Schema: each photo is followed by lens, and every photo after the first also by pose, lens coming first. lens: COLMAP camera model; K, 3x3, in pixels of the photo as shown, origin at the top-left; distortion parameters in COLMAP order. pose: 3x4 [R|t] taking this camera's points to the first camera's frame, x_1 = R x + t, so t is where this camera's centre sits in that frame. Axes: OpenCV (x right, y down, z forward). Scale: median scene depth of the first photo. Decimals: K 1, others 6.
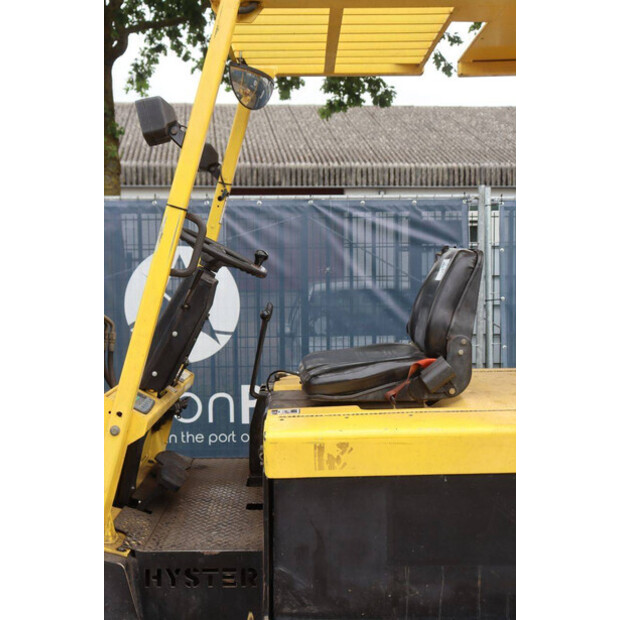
lens RADIAL K [[814.9, 0, 310.0], [0, 814.9, 310.0], [0, 0, 1]] dist [0.047041, 0.065948]
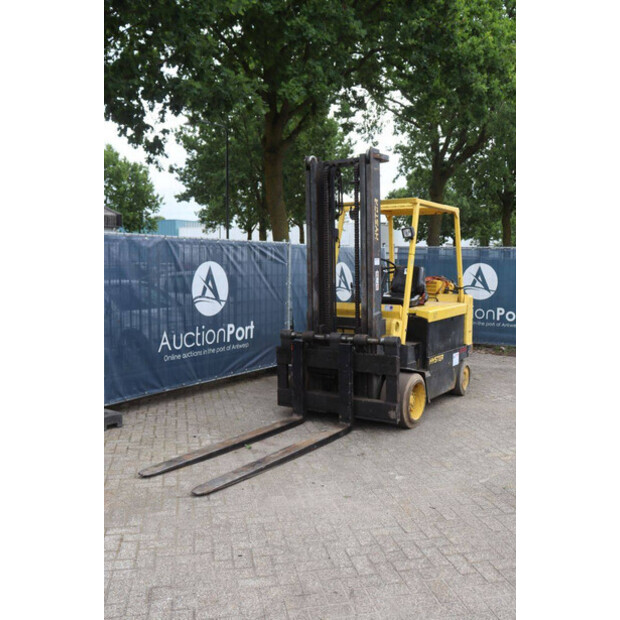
lens RADIAL K [[589.3, 0, 283.8], [0, 589.3, 309.2], [0, 0, 1]] dist [-0.093336, 0.001420]
pose [[0.603190, -0.053943, 0.795771, -1.289954], [0.045612, 0.998411, 0.033107, 0.005577], [-0.796292, 0.016327, 0.604692, -0.087567]]
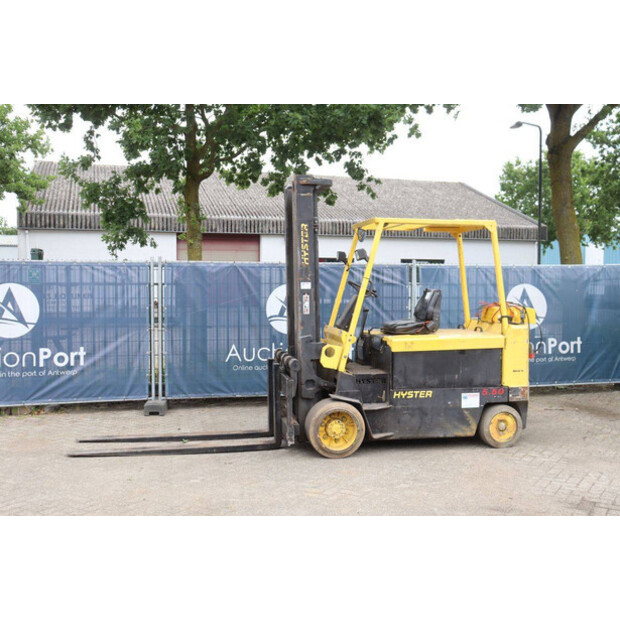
lens RADIAL K [[664.4, 0, 310.0], [0, 664.4, 310.0], [0, 0, 1]] dist [-0.028507, 0.046977]
pose [[0.984891, 0.003542, 0.173141, -0.435222], [0.000023, 0.999788, -0.020586, 0.036018], [-0.173177, 0.020279, 0.984682, -0.882304]]
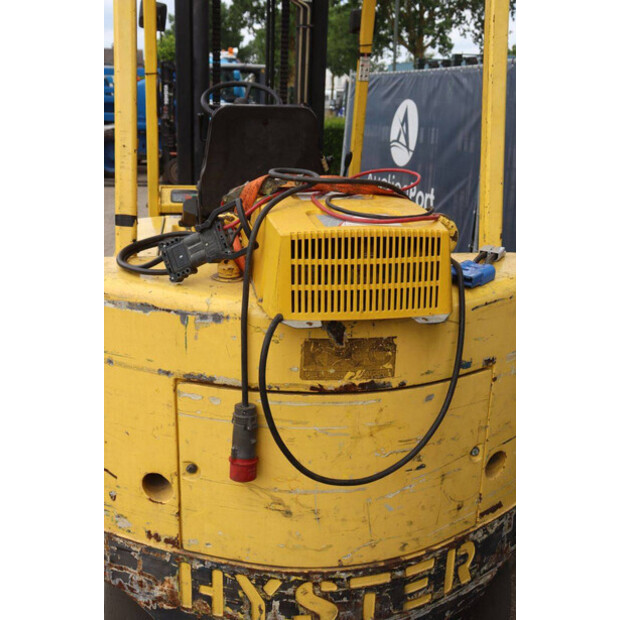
lens RADIAL K [[676.1, 0, 310.0], [0, 676.1, 310.0], [0, 0, 1]] dist [0.009934, 0.041654]
pose [[0.164780, 0.304548, -0.938135, 0.599855], [-0.091735, 0.951747, 0.292854, -0.046918], [0.982055, 0.037803, 0.184767, 0.507695]]
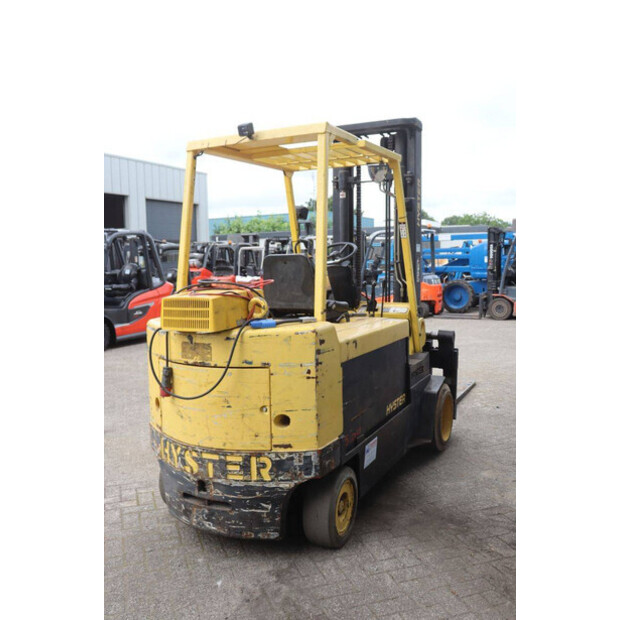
lens RADIAL K [[571.8, 0, 317.0], [0, 571.8, 309.9], [0, 0, 1]] dist [-0.079914, 0.020322]
pose [[-0.460804, 0.099199, -0.881941, 0.811747], [-0.035208, 0.990908, 0.129851, -0.070861], [0.886804, 0.090887, -0.453122, 0.971759]]
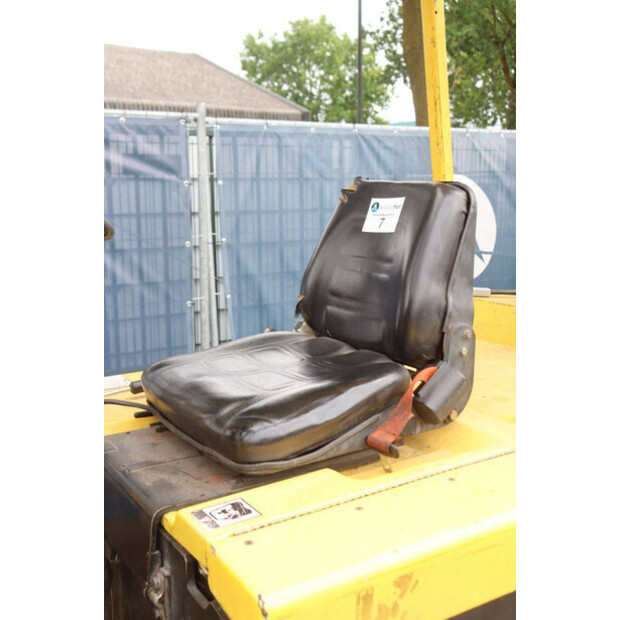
lens RADIAL K [[753.2, 0, 309.4], [0, 753.2, 290.0], [0, 0, 1]] dist [0.014719, 0.019389]
pose [[0.848737, -0.073759, 0.523645, -0.108618], [0.037299, 0.996109, 0.079854, -0.022731], [-0.527498, -0.048243, 0.848186, 0.297152]]
